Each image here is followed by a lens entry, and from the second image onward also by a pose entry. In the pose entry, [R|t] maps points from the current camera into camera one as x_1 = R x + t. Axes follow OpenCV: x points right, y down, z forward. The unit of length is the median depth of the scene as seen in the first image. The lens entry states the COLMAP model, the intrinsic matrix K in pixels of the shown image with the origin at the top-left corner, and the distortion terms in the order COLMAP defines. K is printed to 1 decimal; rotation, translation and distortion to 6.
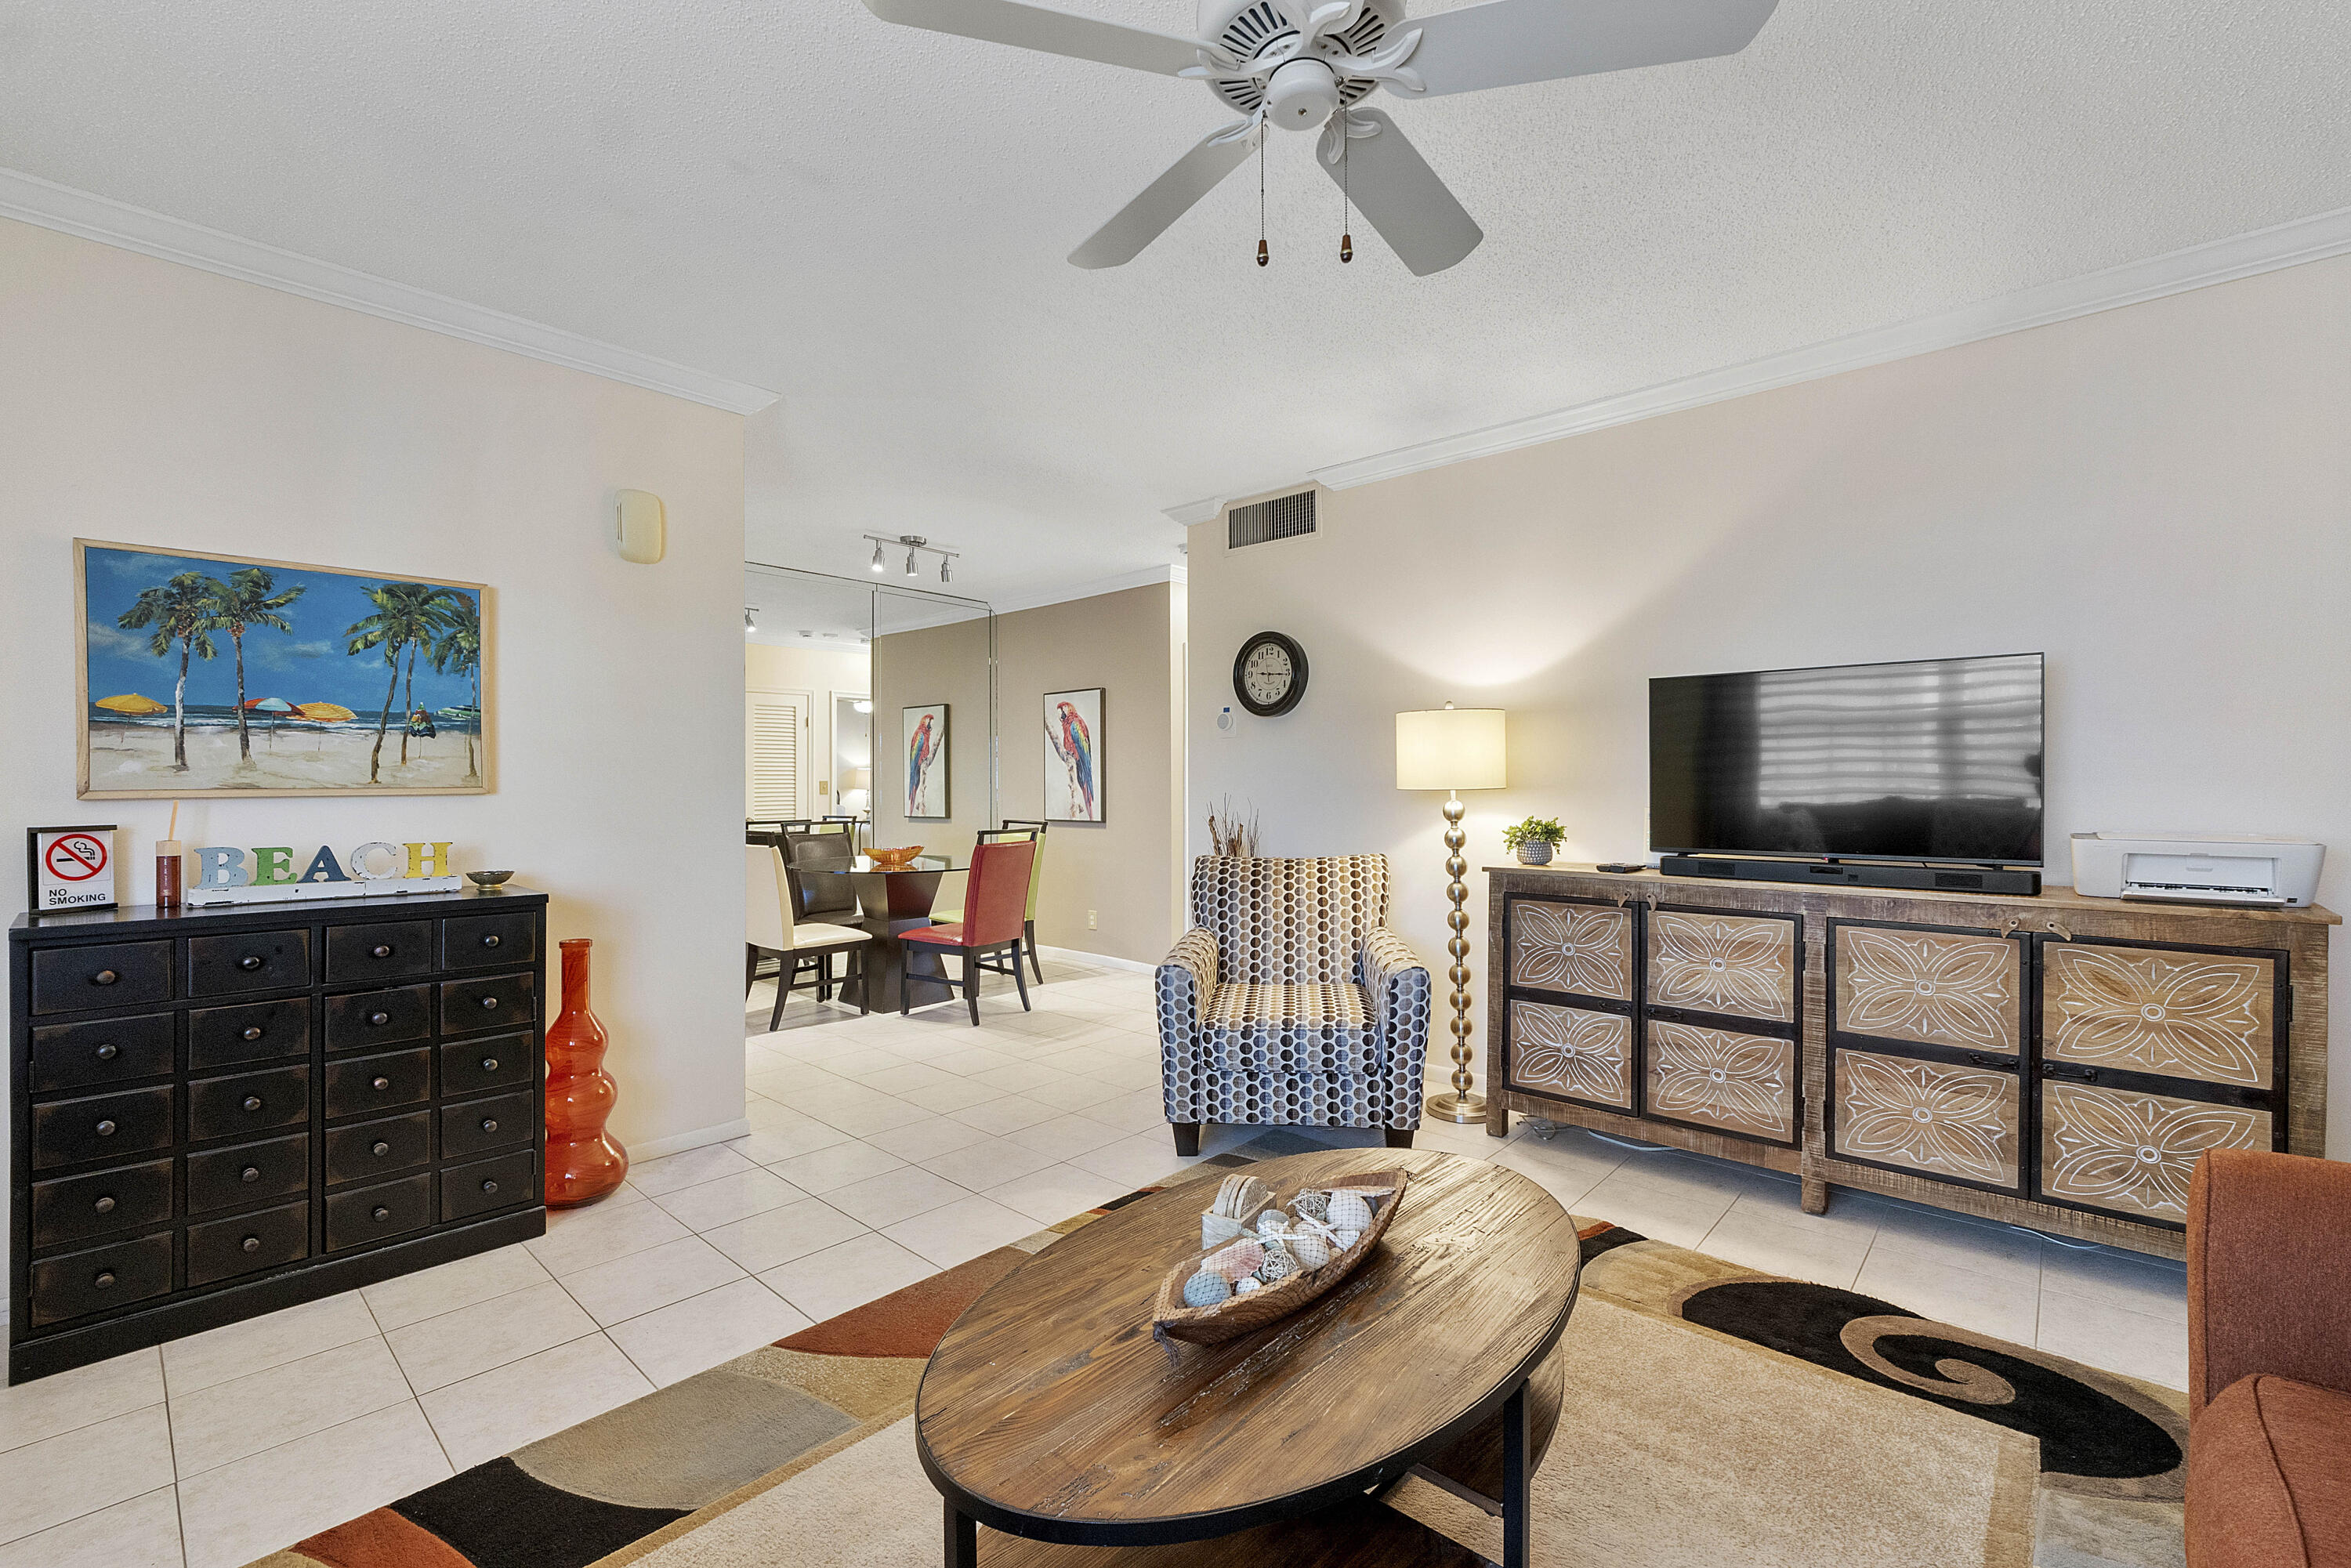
lens RADIAL K [[1053.9, 0, 1228.9], [0, 1053.9, 788.2], [0, 0, 1]] dist [-0.000683, -0.000141]
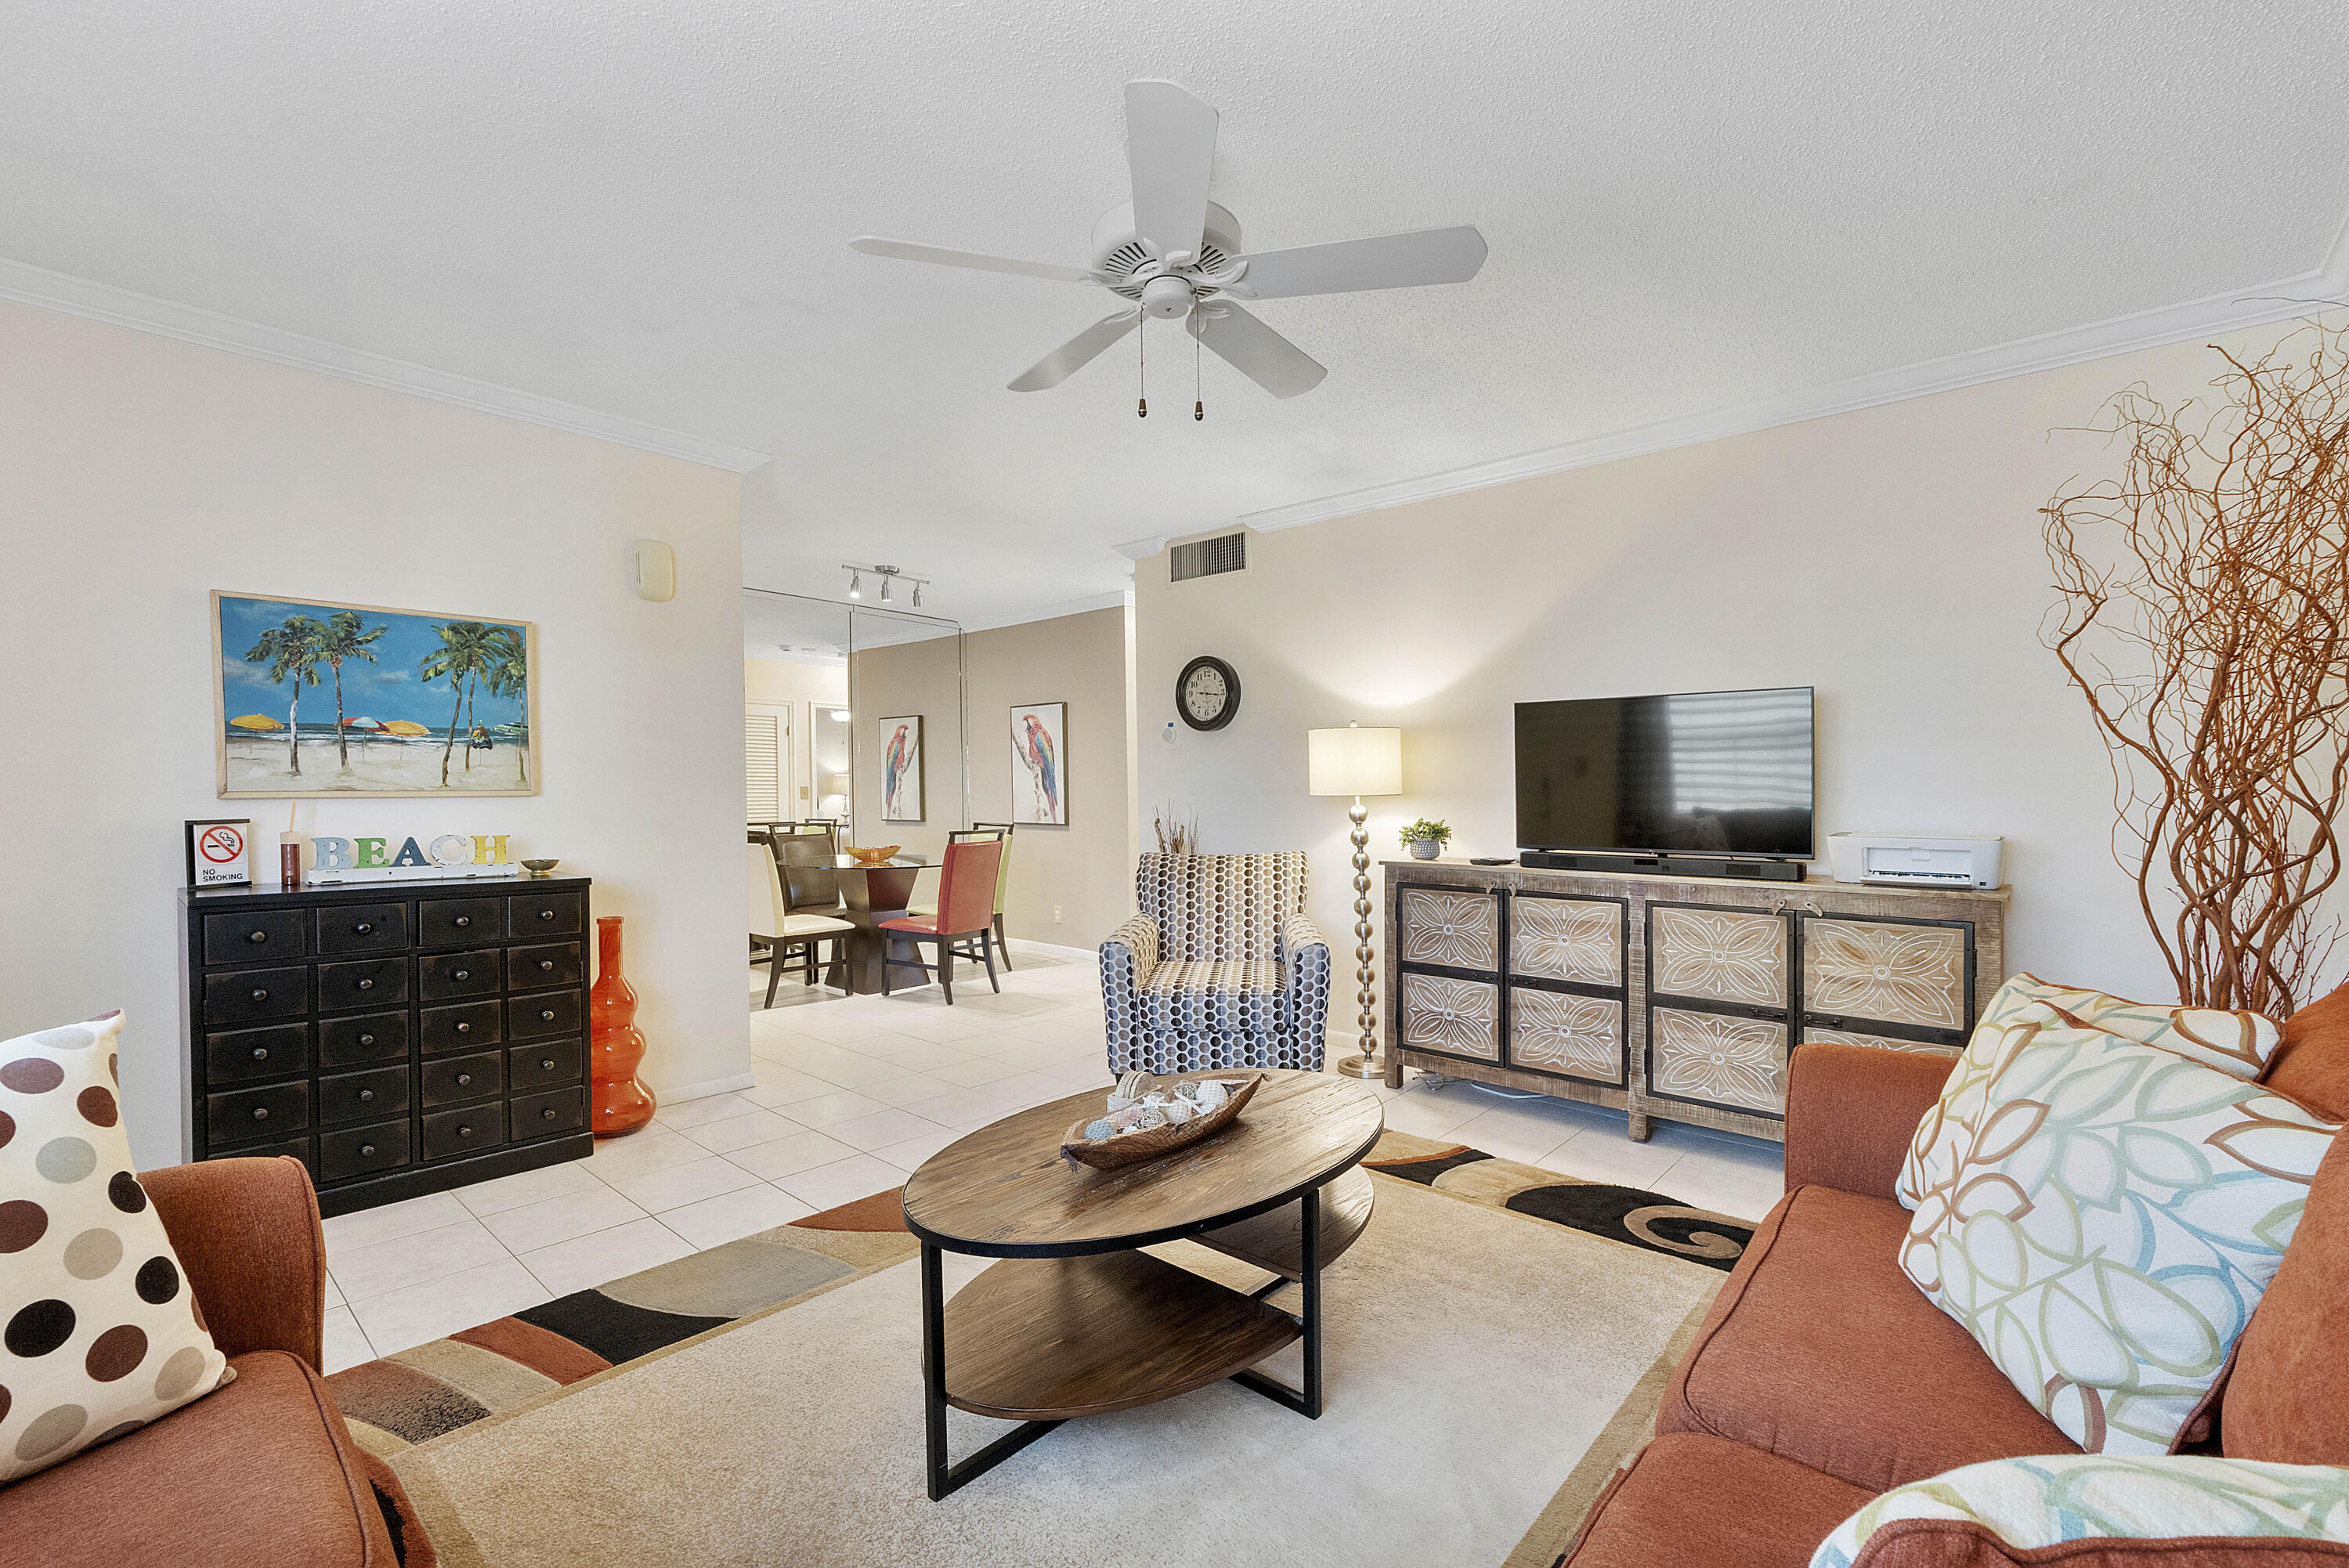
lens RADIAL K [[1011.7, 0, 1242.6], [0, 1011.7, 847.5], [0, 0, 1]] dist [-0.000225, 0.000095]
pose [[0.998988, 0.001192, 0.044972, 0.038614], [-0.003517, 0.998659, 0.051648, 0.001244], [-0.044851, -0.051754, 0.997652, -0.137129]]
